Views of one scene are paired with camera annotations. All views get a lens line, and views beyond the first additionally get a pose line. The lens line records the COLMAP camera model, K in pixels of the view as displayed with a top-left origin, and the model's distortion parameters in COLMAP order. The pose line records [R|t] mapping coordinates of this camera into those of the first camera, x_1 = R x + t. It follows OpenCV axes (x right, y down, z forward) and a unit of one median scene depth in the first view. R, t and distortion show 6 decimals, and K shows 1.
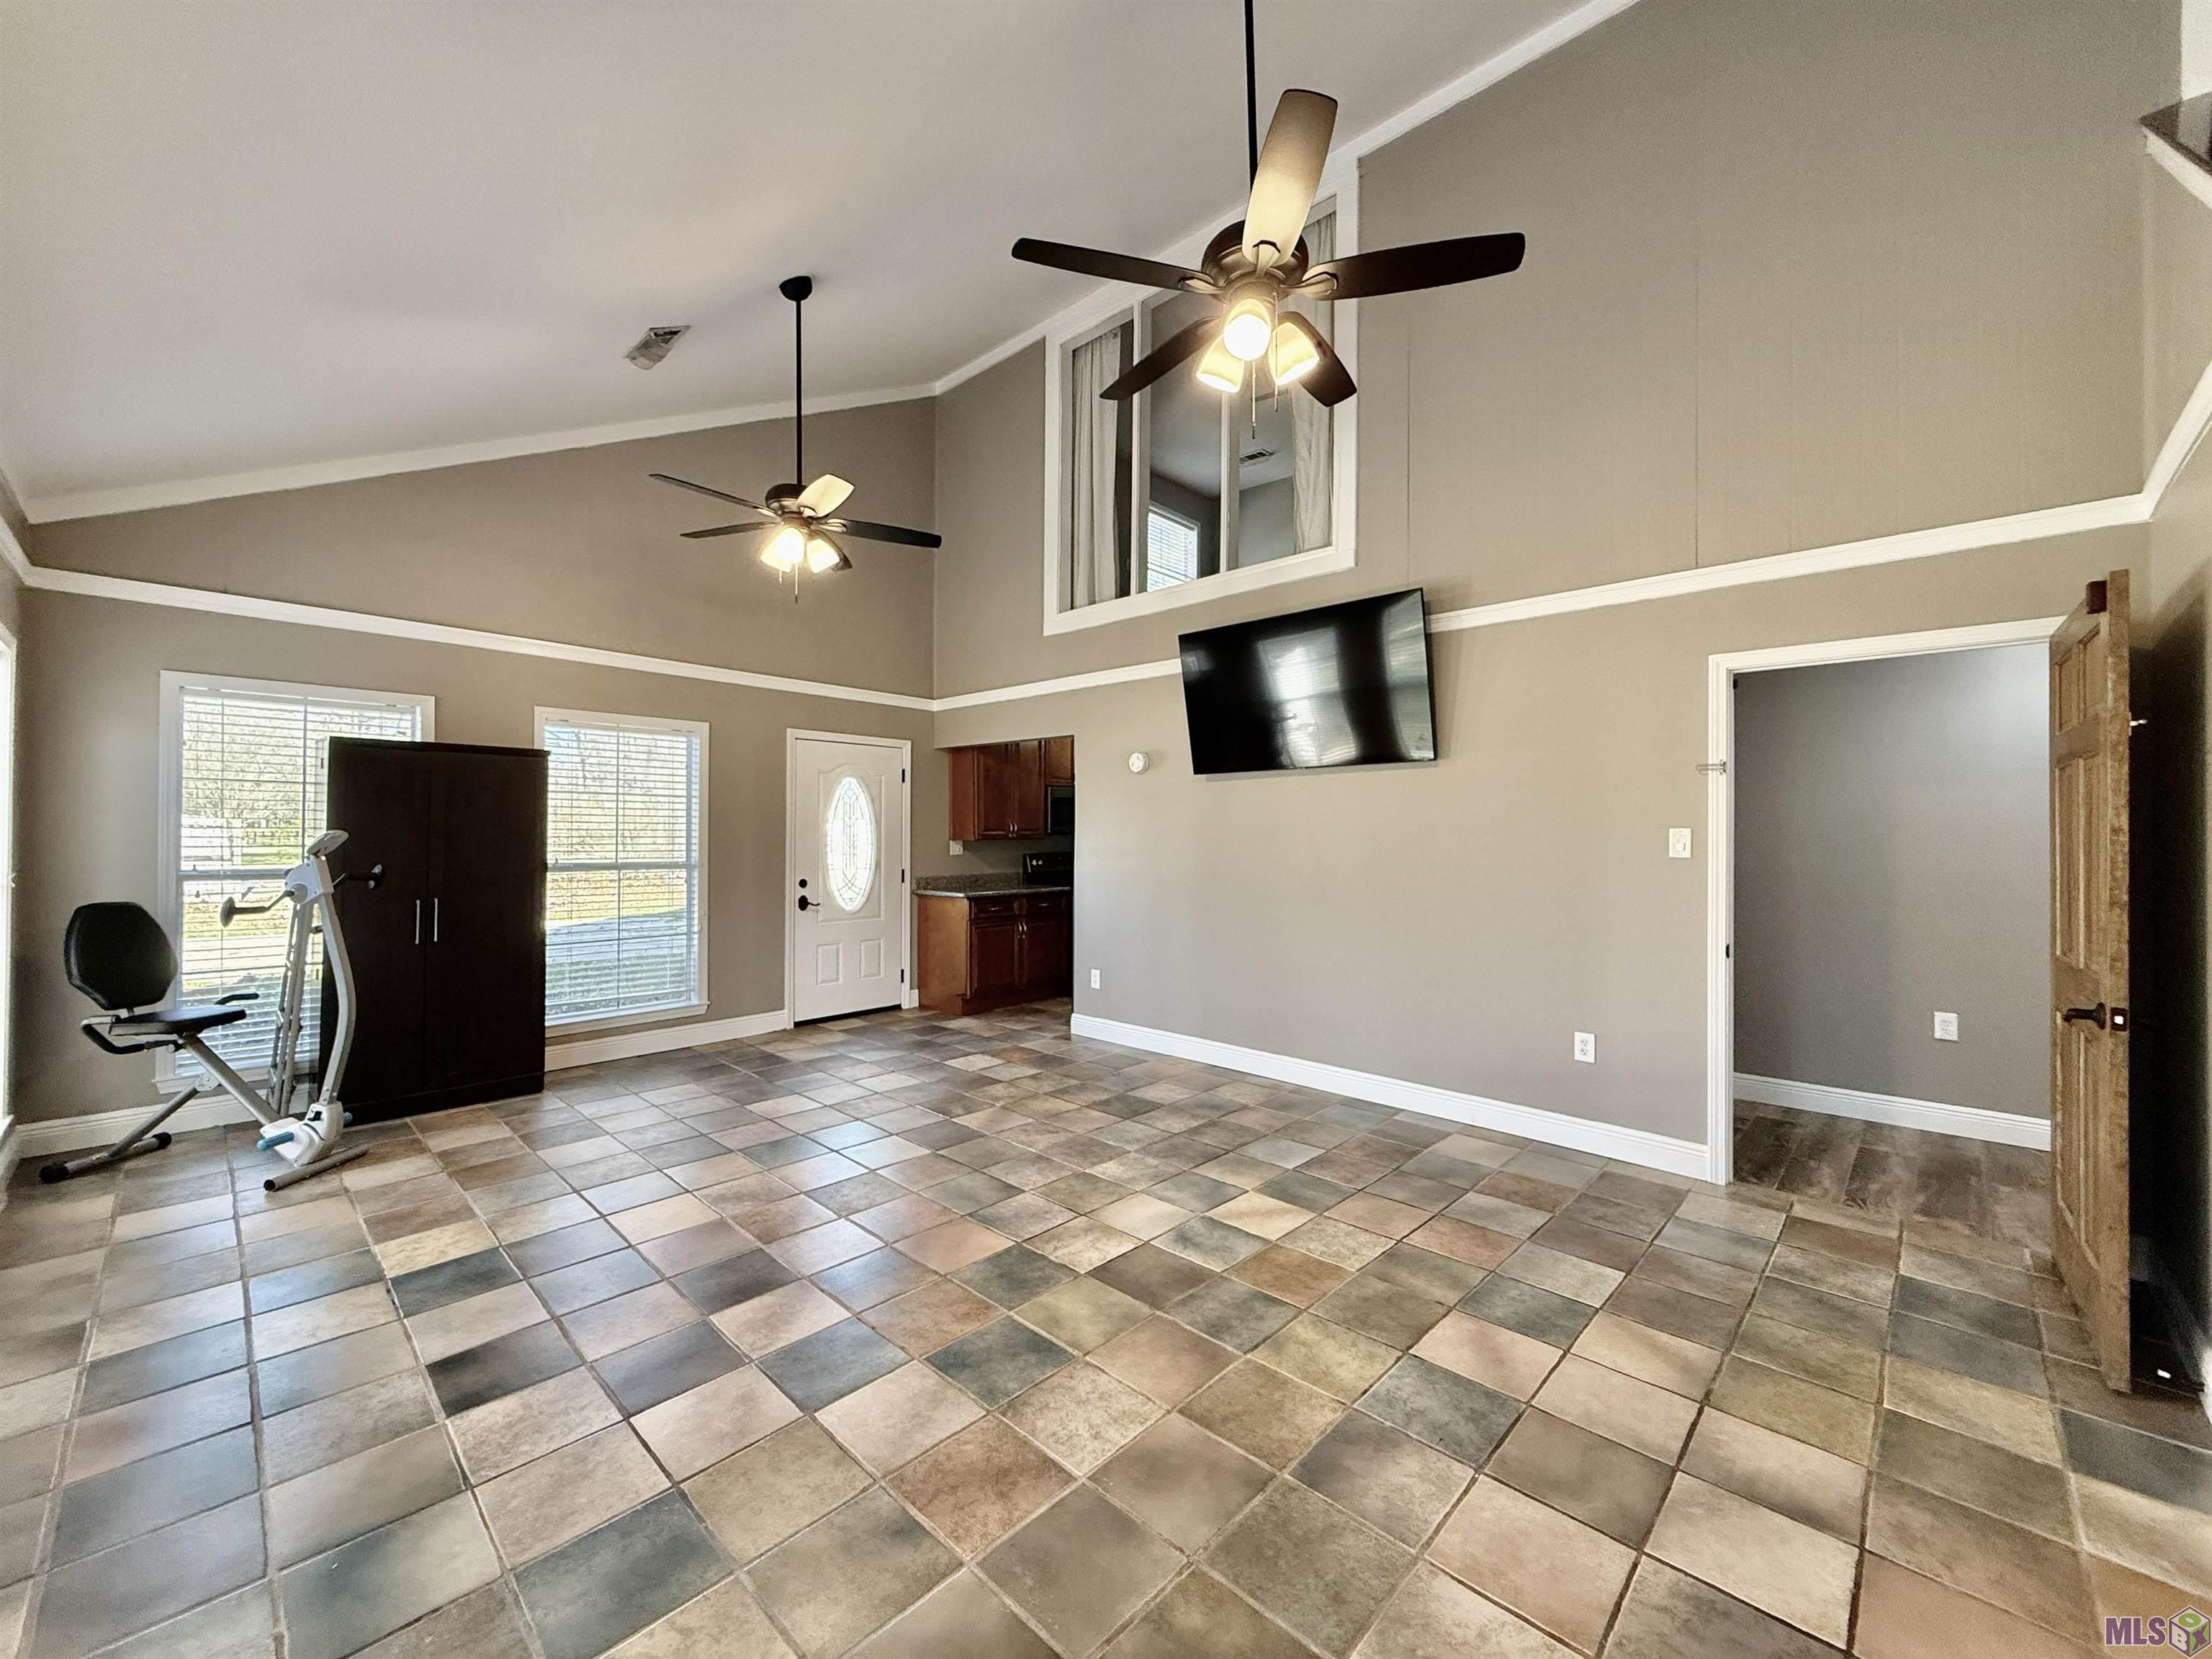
lens RADIAL K [[883.7, 0, 1106.8], [0, 883.7, 836.4], [0, 0, 1]] dist [0.000127, 0.000790]
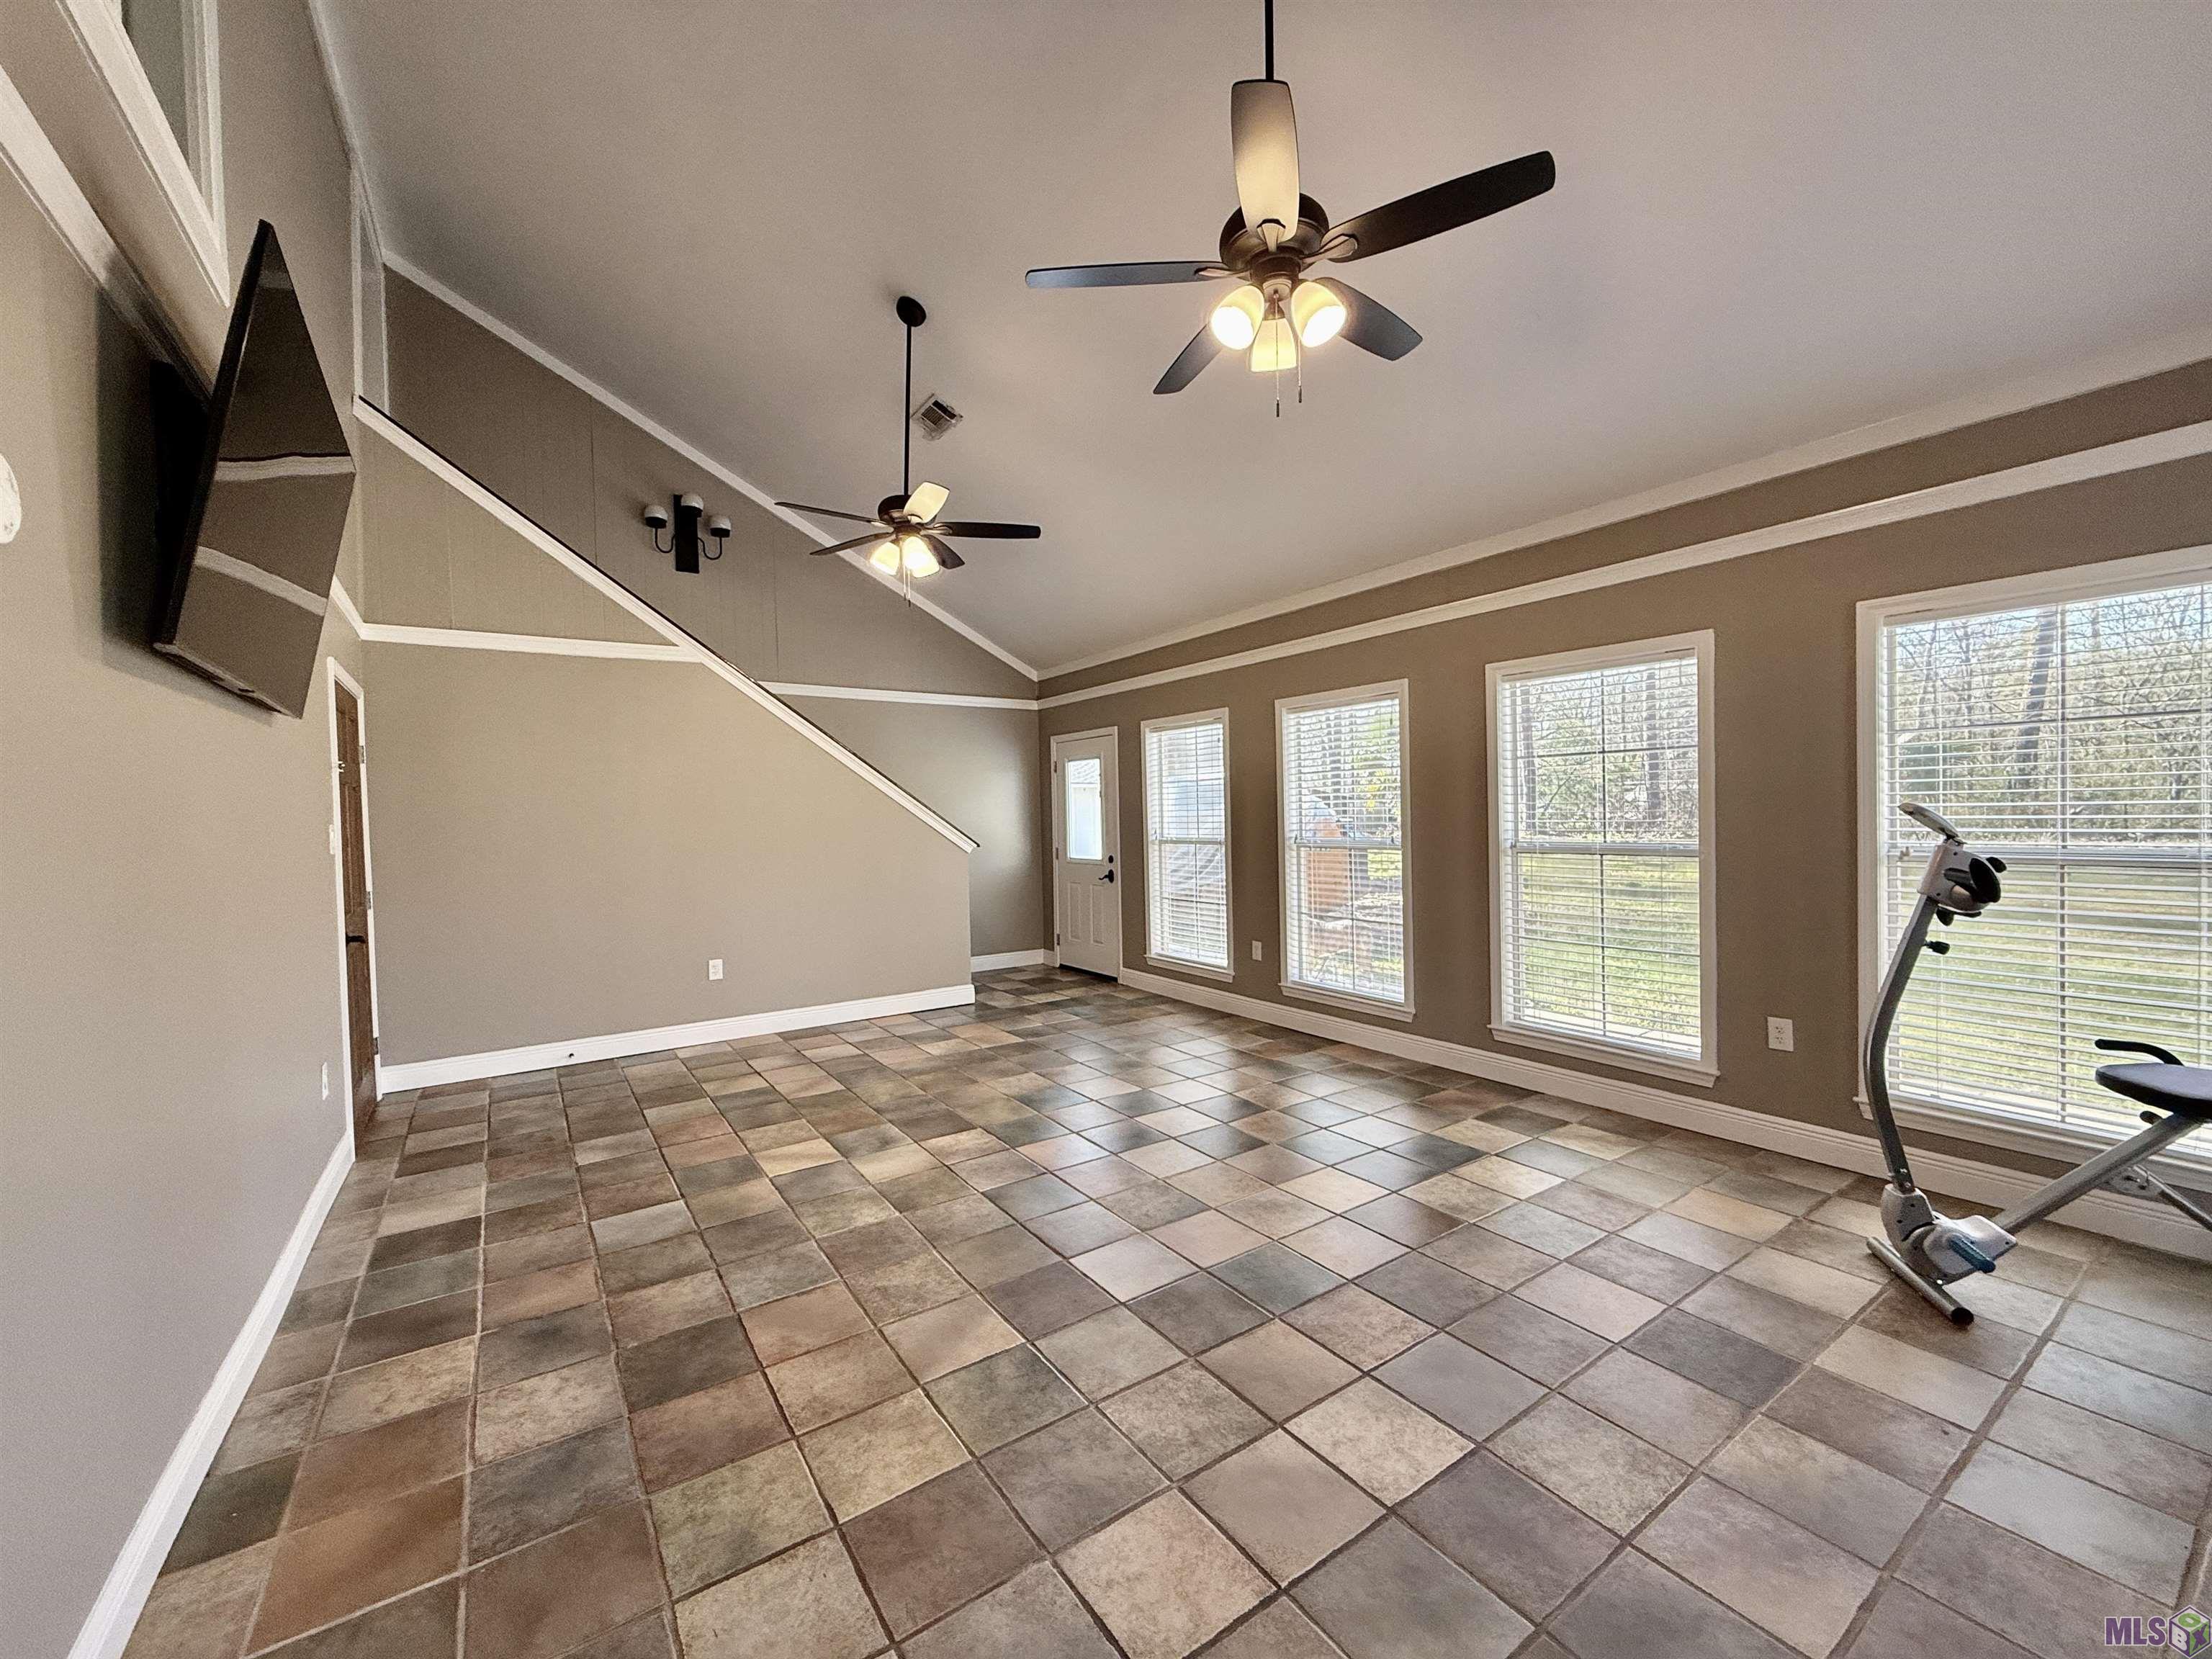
lens RADIAL K [[883.7, 0, 1103.4], [0, 883.7, 816.1], [0, 0, 1]] dist [0.000127, 0.000790]
pose [[-0.978221, 0.012677, 0.207178, -0.443541], [0.013291, 0.999910, 0.001572, -0.009549], [-0.207139, 0.004291, -0.978302, 1.983545]]
